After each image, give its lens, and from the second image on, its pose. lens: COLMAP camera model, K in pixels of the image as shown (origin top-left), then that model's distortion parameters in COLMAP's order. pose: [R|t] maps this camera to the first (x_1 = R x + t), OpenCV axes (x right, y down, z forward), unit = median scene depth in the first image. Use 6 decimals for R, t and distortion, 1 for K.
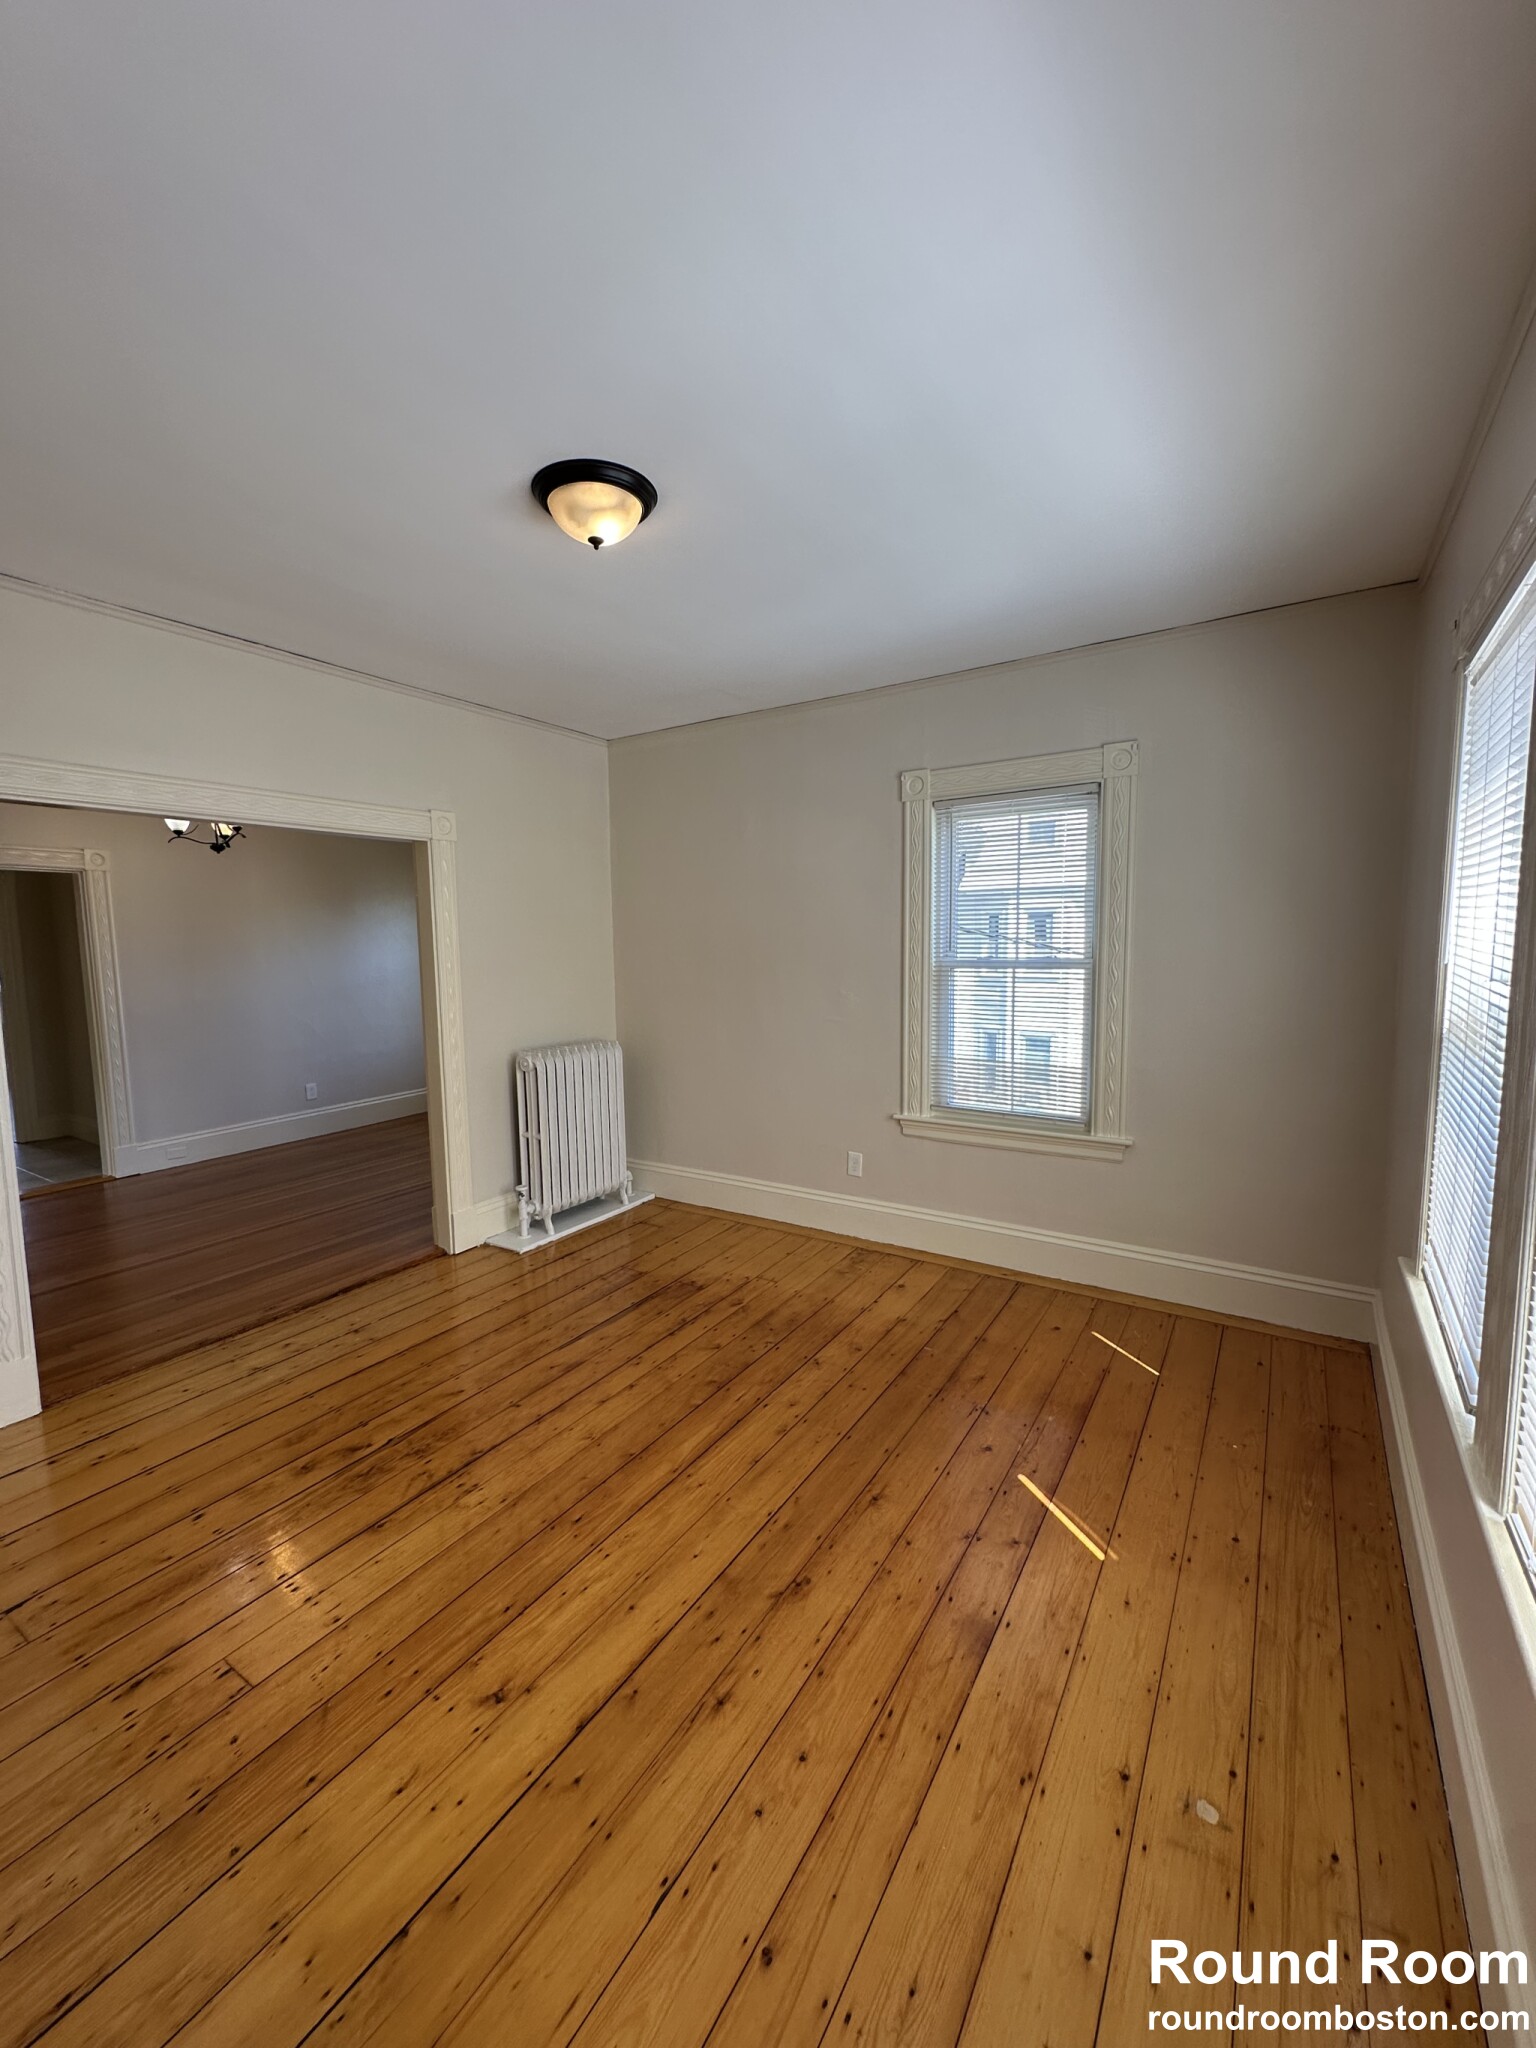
lens RADIAL K [[819.1, 0, 768.0], [0, 819.1, 1024.0], [0, 0, 1]] dist [-0.001553, 0.002380]
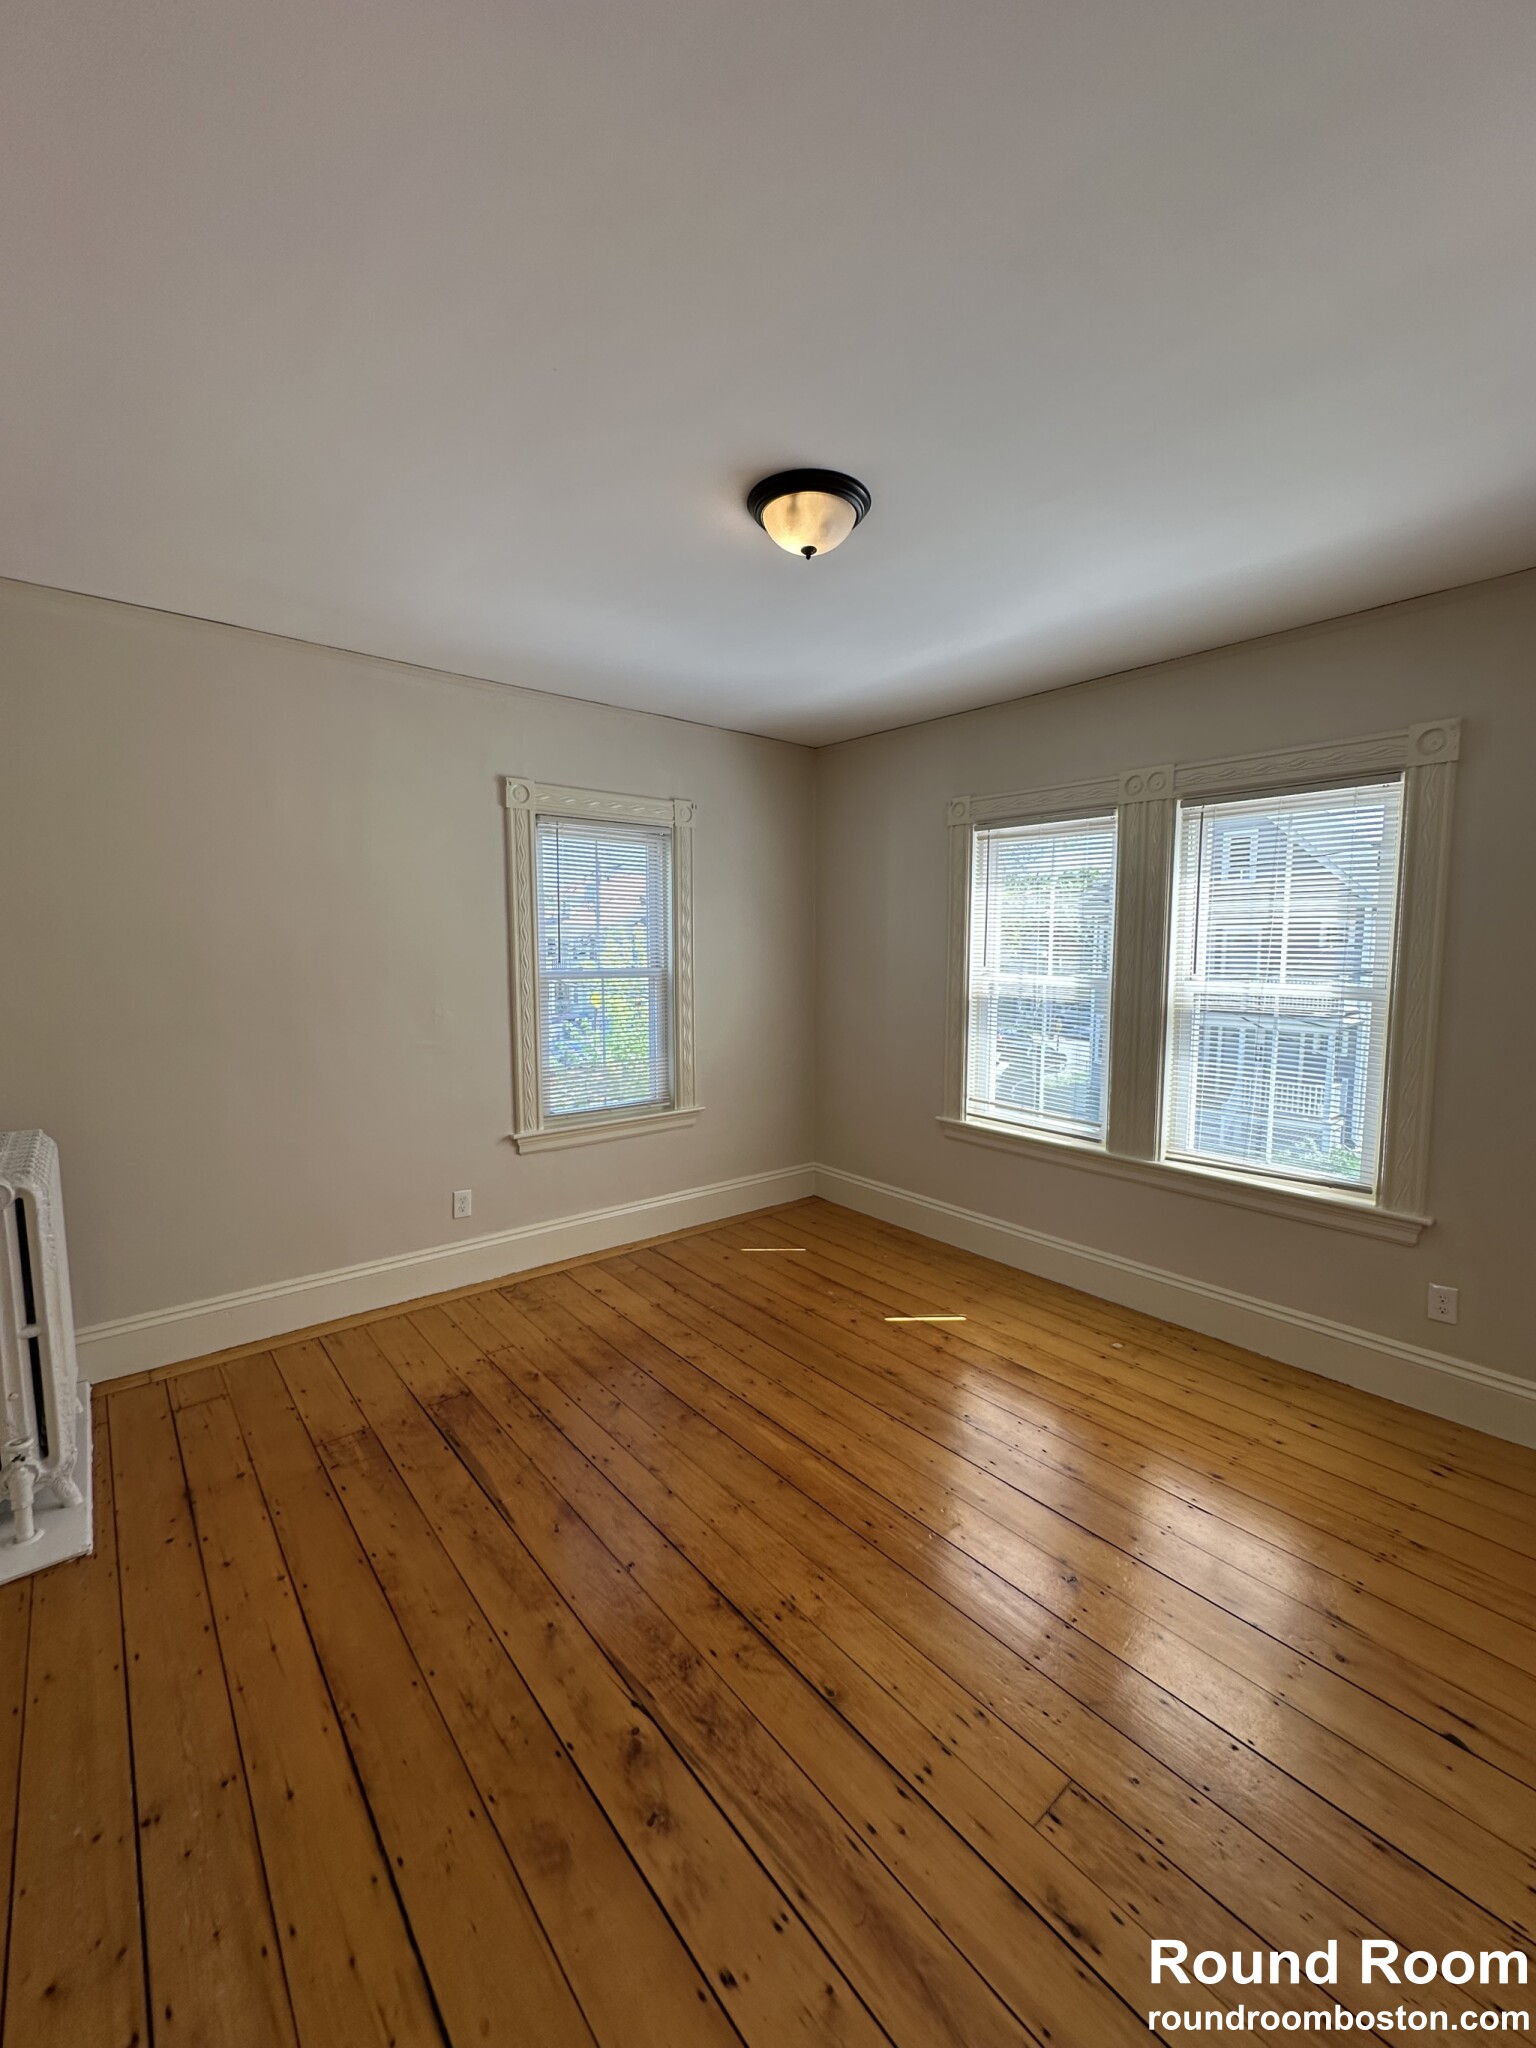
lens RADIAL K [[817.8, 0, 768.0], [0, 817.8, 1024.0], [0, 0, 1]] dist [-0.002023, -0.000055]
pose [[0.291094, -0.072130, 0.953971, -0.823737], [0.088337, 0.994920, 0.048271, -0.046622], [-0.952607, 0.070220, 0.295987, 0.539929]]
